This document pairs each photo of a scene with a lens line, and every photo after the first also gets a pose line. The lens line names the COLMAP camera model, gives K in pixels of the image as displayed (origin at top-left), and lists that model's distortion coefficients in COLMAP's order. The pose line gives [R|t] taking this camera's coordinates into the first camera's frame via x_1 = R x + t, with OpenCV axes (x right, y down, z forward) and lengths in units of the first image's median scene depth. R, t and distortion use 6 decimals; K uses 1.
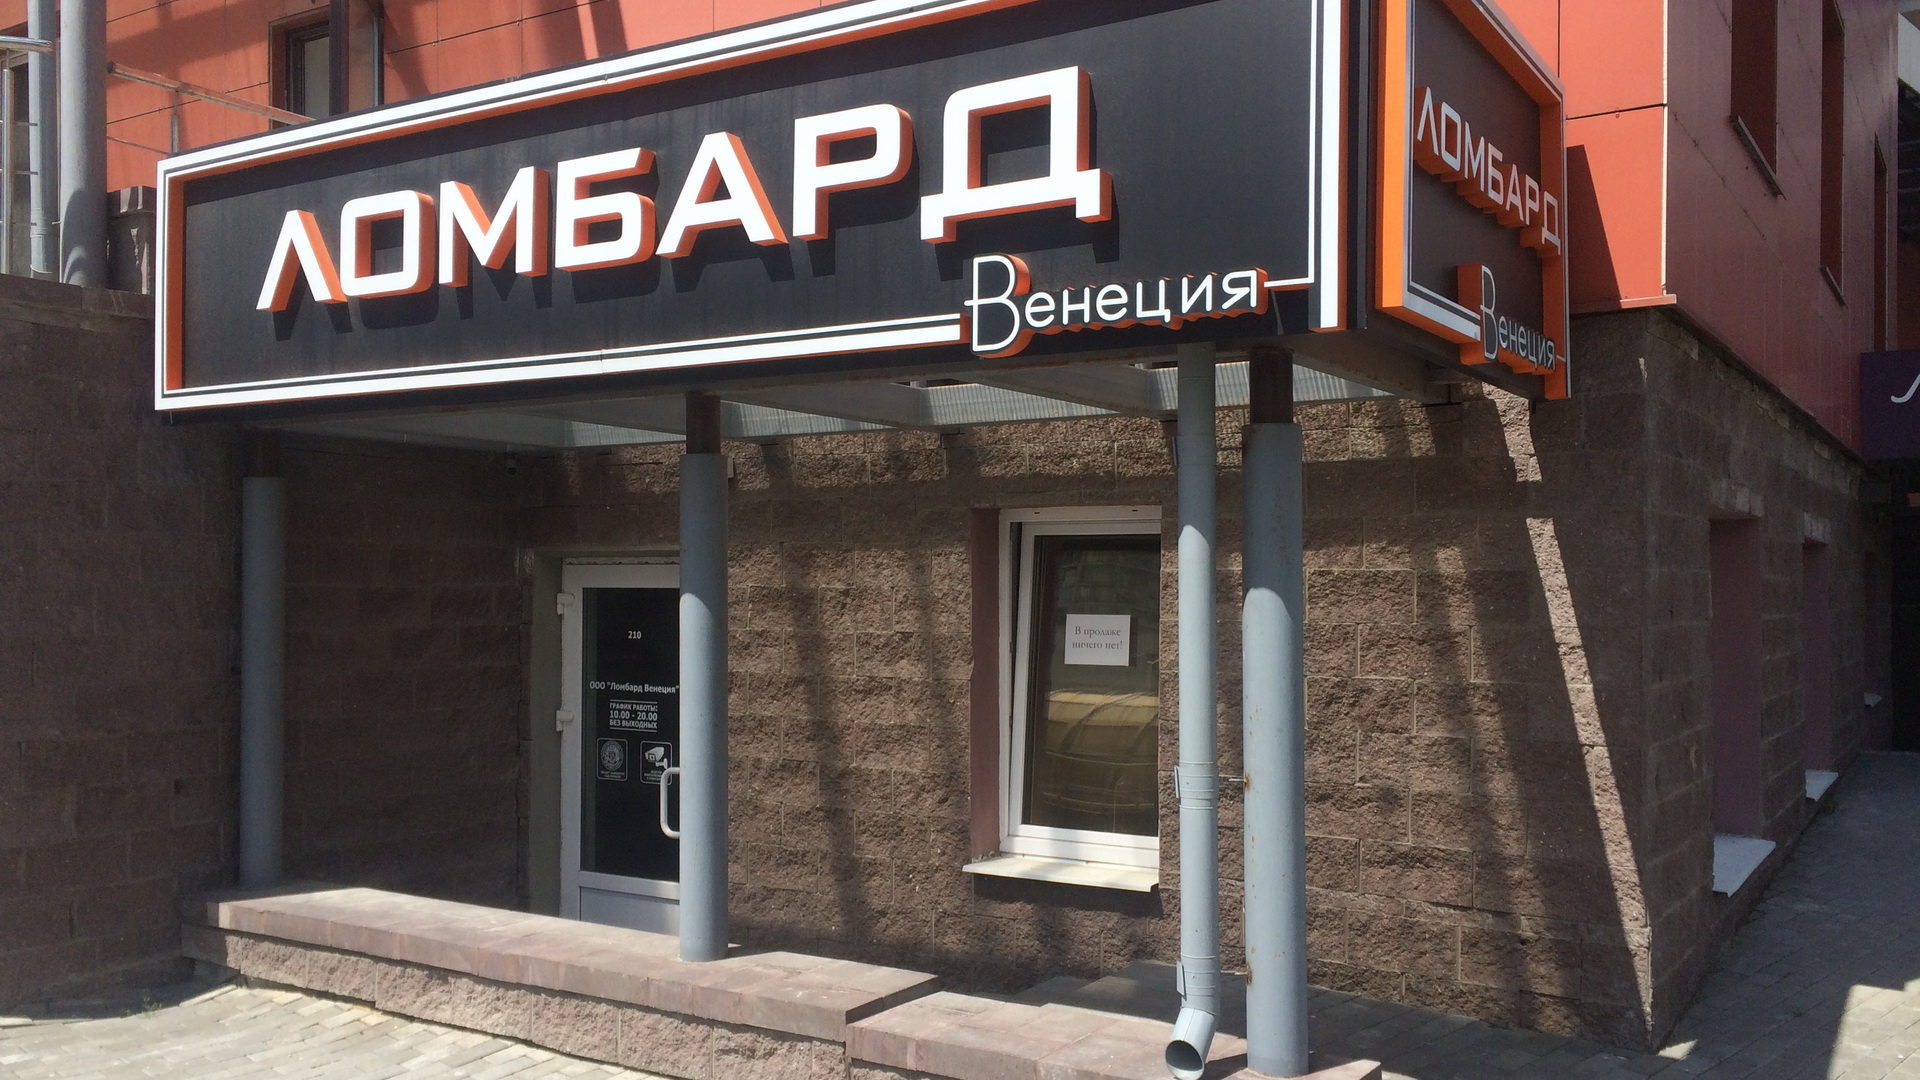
lens RADIAL K [[1630.5, 0, 957.5], [0, 1630.5, 572.9], [0, 0, 1]] dist [0.057414, -0.008995]
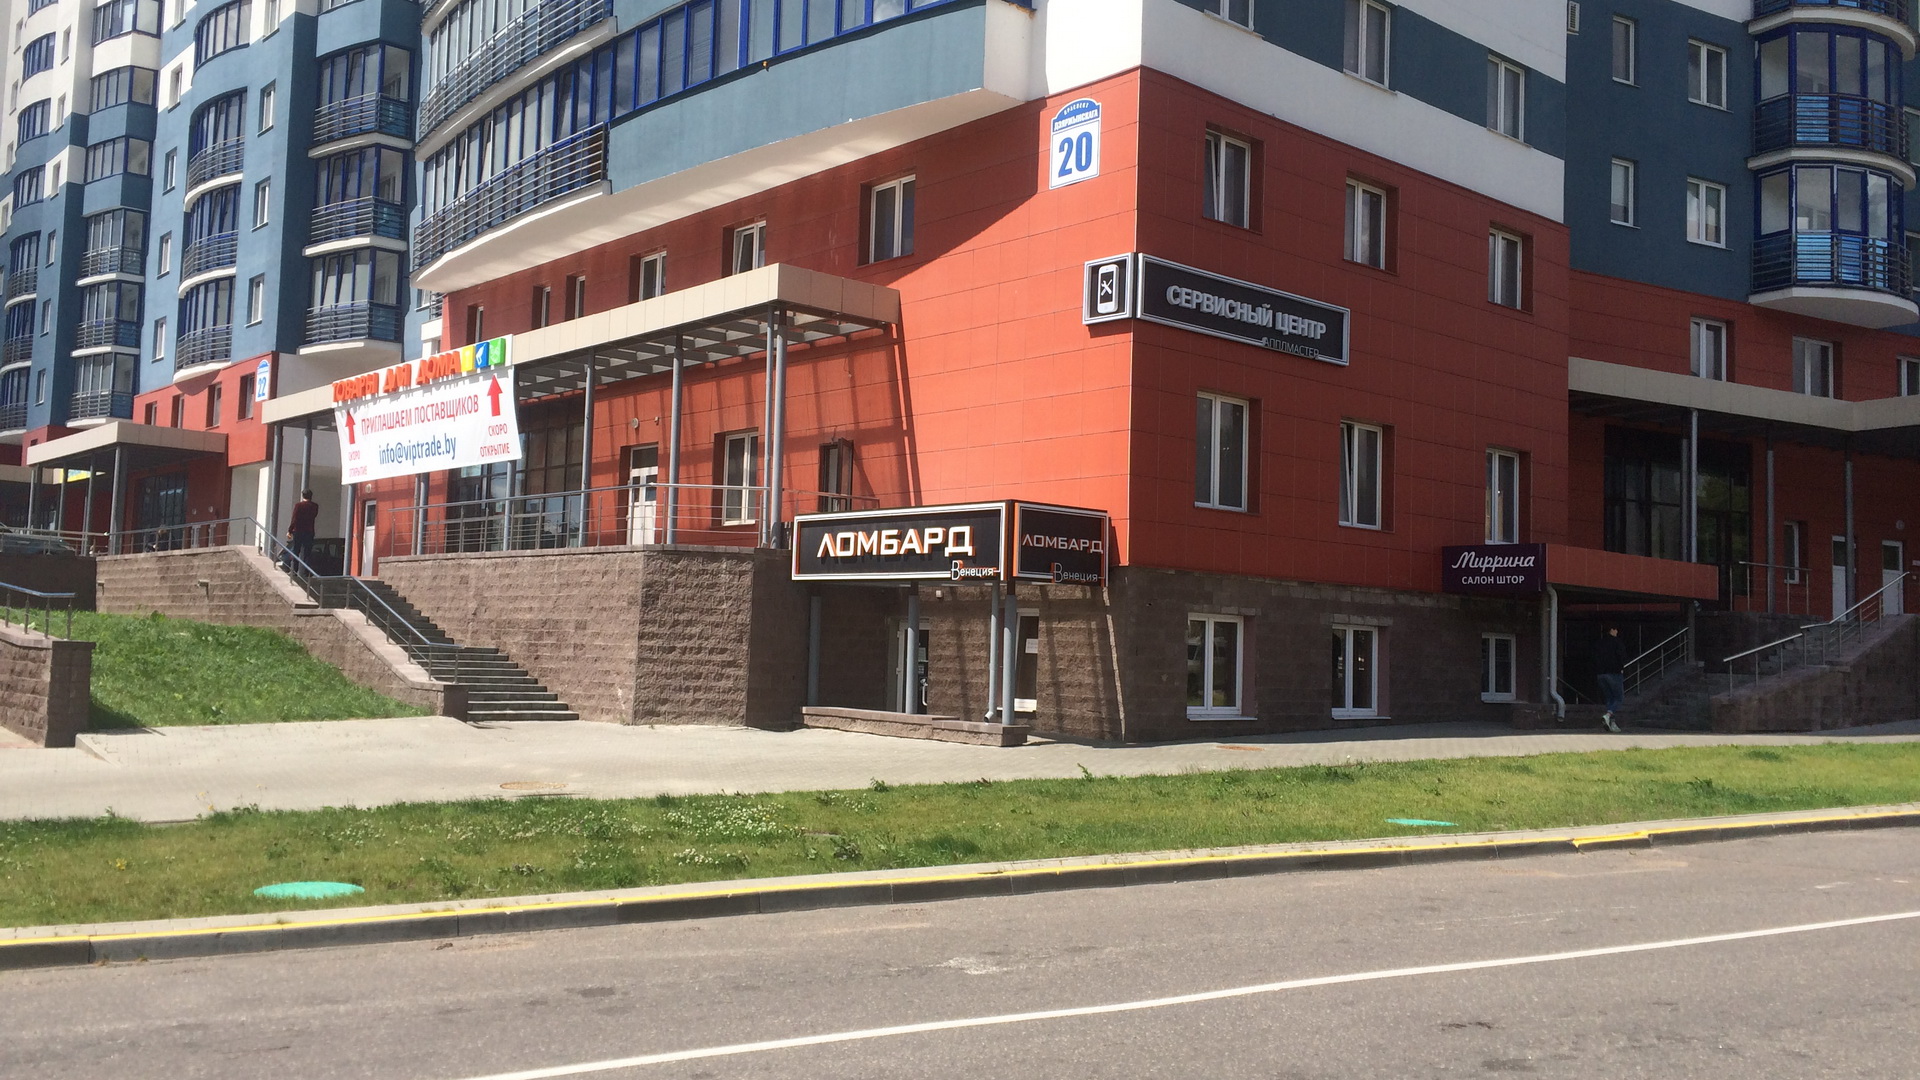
lens RADIAL K [[1630.5, 0, 957.5], [0, 1630.5, 572.9], [0, 0, 1]] dist [0.057414, -0.008995]
pose [[0.958537, 0.014788, -0.284584, 1.158879], [-0.027577, 0.998779, -0.040986, 0.039349], [0.283631, 0.047134, 0.957774, -3.032914]]
